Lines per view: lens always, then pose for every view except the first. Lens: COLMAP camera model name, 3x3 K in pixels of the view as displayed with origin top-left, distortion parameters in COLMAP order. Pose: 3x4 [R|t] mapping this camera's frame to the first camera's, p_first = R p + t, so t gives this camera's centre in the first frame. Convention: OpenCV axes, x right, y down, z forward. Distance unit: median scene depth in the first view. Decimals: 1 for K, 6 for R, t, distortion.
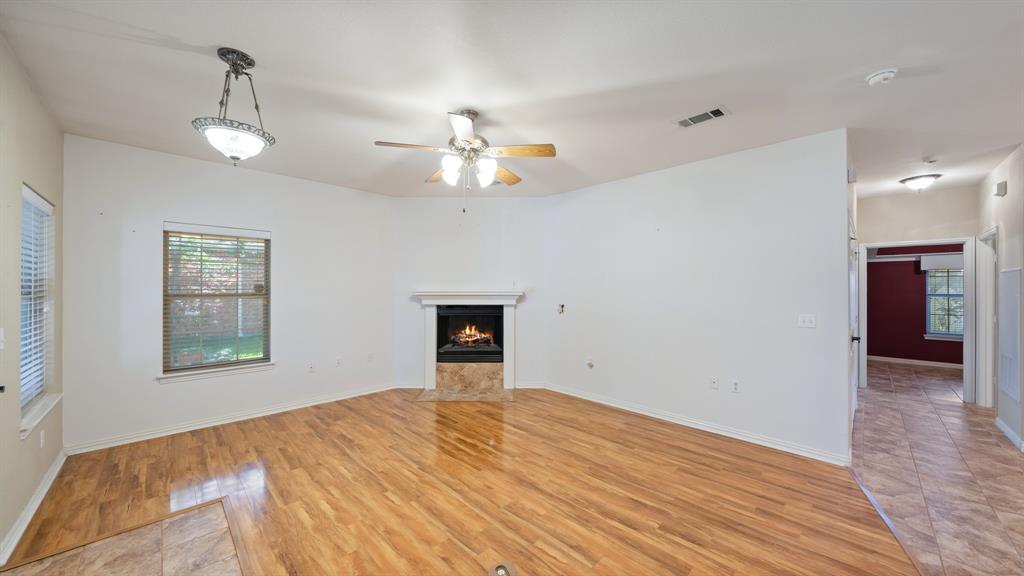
lens RADIAL K [[352.7, 0, 513.2], [0, 352.7, 290.2], [0, 0, 1]] dist [-0.006757, 0.000426]
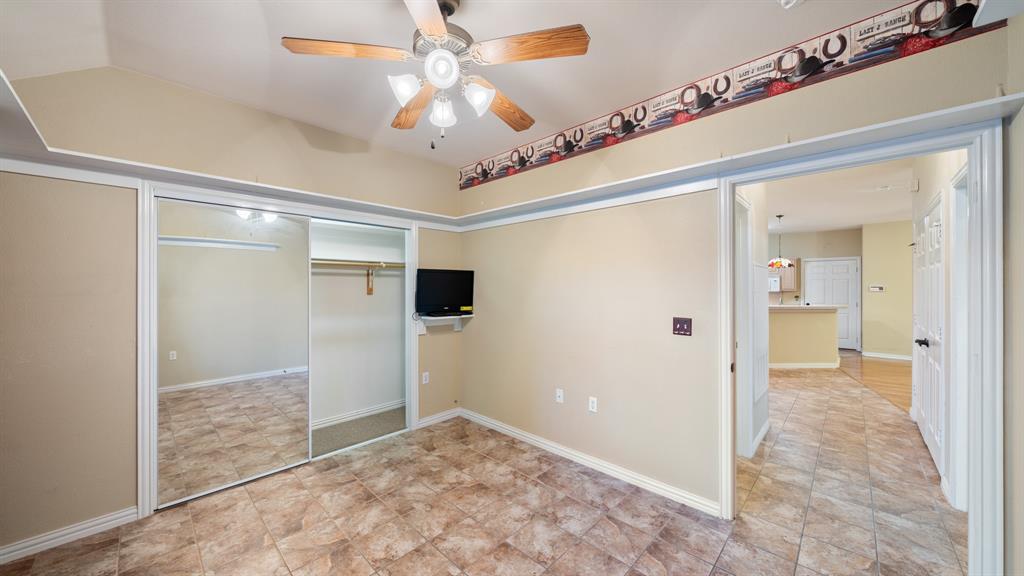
lens RADIAL K [[352.7, 0, 516.2], [0, 352.7, 287.8], [0, 0, 1]] dist [-0.006757, 0.000426]
pose [[-0.999679, -0.004861, -0.024871, 1.792914], [-0.004874, 0.999988, 0.000442, 0.011298], [0.024869, 0.000563, -0.999691, 1.643545]]
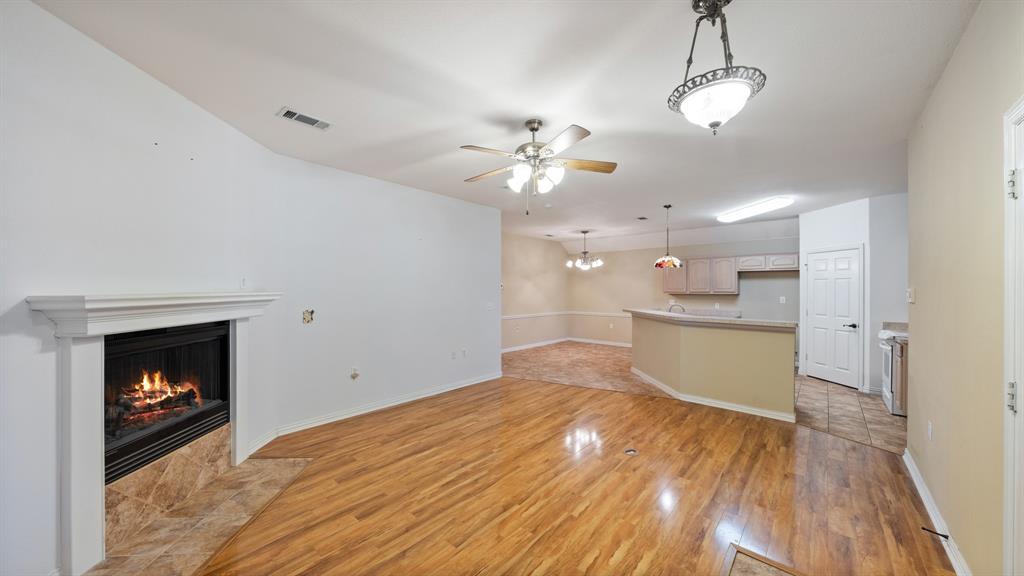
lens RADIAL K [[352.7, 0, 510.2], [0, 352.7, 286.6], [0, 0, 1]] dist [-0.006757, 0.000426]
pose [[-0.054628, 0.003602, 0.998500, -0.782743], [0.000376, 0.999993, -0.003587, -0.008567], [-0.998507, 0.000179, -0.054629, 0.753398]]
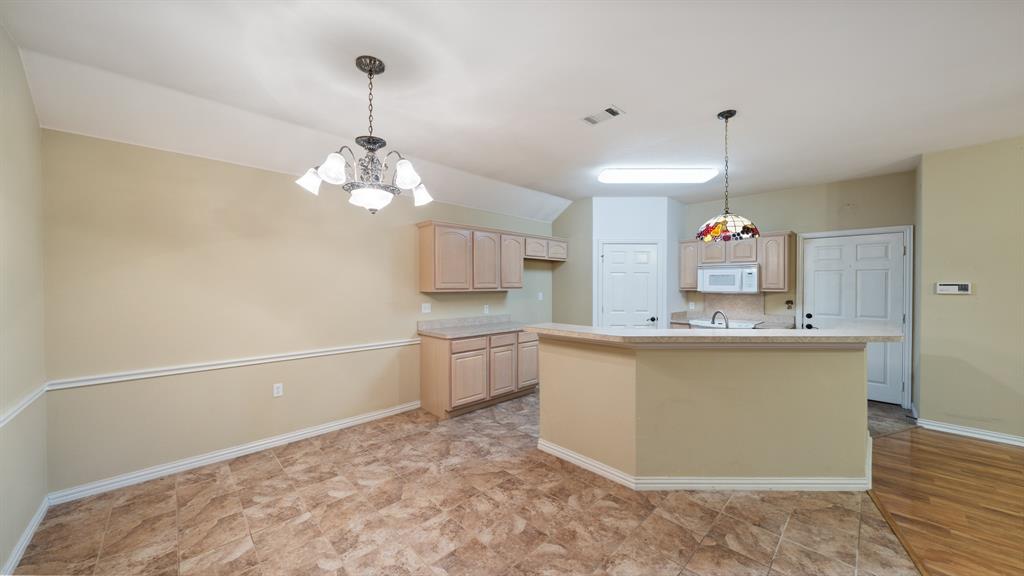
lens RADIAL K [[352.7, 0, 510.5], [0, 352.7, 286.7], [0, 0, 1]] dist [-0.006757, 0.000426]
pose [[-0.999916, -0.005264, 0.011878, 0.959873], [-0.005193, 0.999969, 0.005985, 0.004215], [-0.011910, 0.005923, -0.999912, 0.750448]]
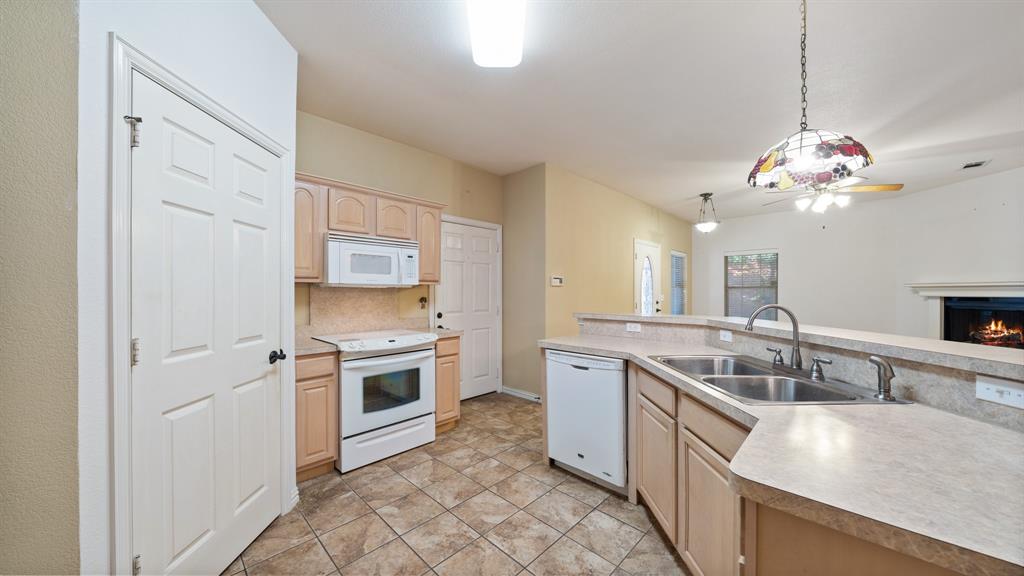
lens RADIAL K [[352.7, 0, 513.9], [0, 352.7, 291.5], [0, 0, 1]] dist [-0.006757, 0.000426]
pose [[0.016012, -0.004703, -0.999861, 0.935915], [-0.000546, 0.999989, -0.004712, 0.042948], [0.999872, 0.000621, 0.016009, -0.254174]]
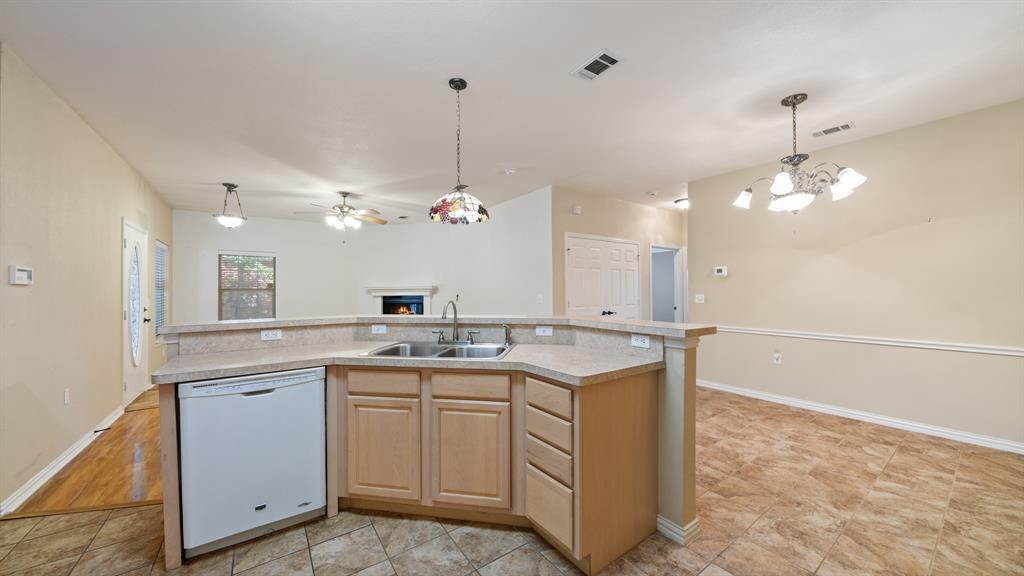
lens RADIAL K [[352.7, 0, 513.5], [0, 352.7, 288.8], [0, 0, 1]] dist [-0.006757, 0.000426]
pose [[0.987643, -0.014273, -0.156067, 0.741701], [0.012911, 0.999869, -0.009737, 0.043233], [0.156186, 0.007602, 0.987698, -0.528644]]
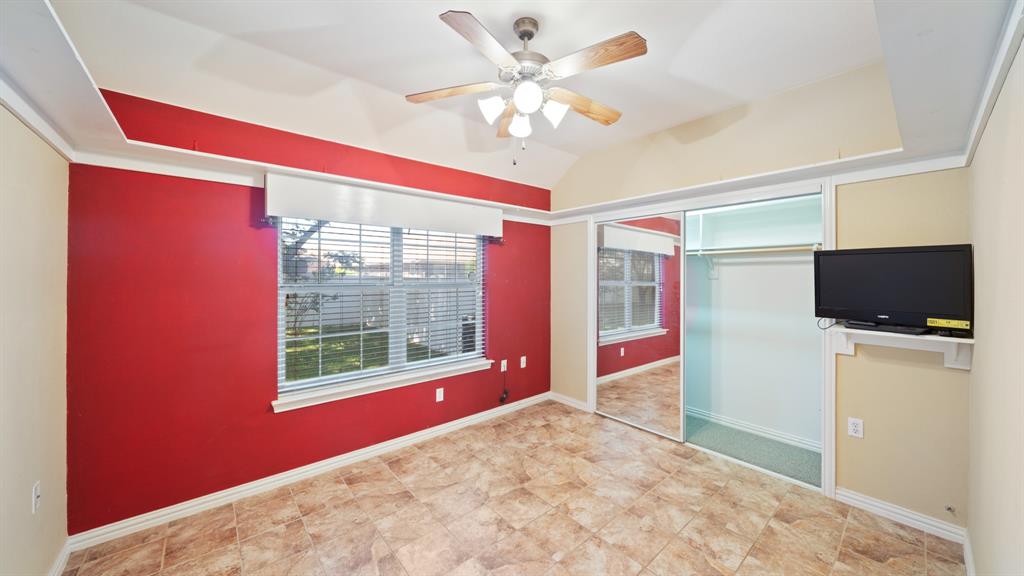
lens RADIAL K [[352.7, 0, 505.6], [0, 352.7, 279.5], [0, 0, 1]] dist [-0.006757, 0.000426]
pose [[0.084267, -0.012424, 0.996366, 1.416699], [-0.001522, 0.999919, 0.012597, 0.006120], [-0.996442, -0.002578, 0.084242, 1.241396]]
